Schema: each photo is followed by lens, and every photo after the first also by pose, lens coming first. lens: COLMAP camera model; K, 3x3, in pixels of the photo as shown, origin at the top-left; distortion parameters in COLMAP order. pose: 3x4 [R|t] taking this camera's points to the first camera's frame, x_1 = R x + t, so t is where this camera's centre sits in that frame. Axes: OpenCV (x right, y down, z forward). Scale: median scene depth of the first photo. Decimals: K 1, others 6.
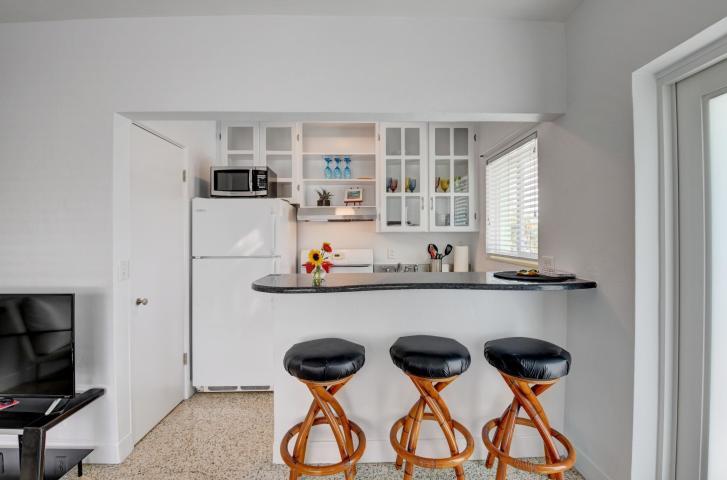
lens RADIAL K [[313.3, 0, 363.8], [0, 313.3, 237.5], [0, 0, 1]] dist [0.019954, -0.000047]
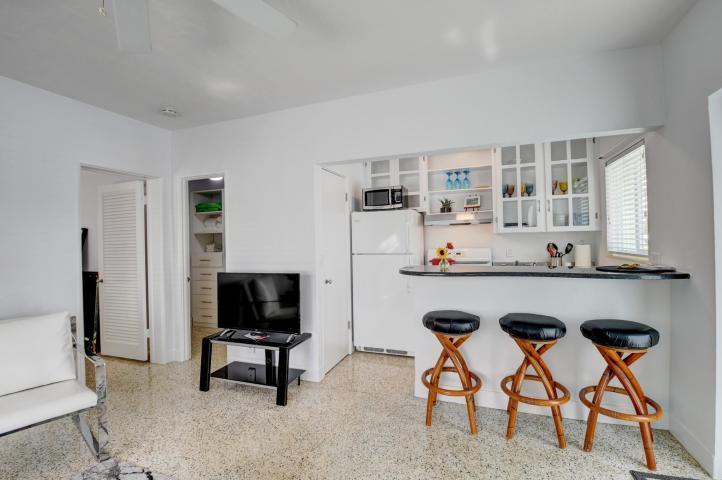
lens RADIAL K [[317.9, 0, 362.4], [0, 317.9, 236.1], [0, 0, 1]] dist [0.000915, -0.016766]
pose [[0.928353, -0.018990, -0.371214, 0.029822], [0.015940, 0.999809, -0.011282, -0.001317], [0.371358, 0.004556, 0.928479, -0.297279]]
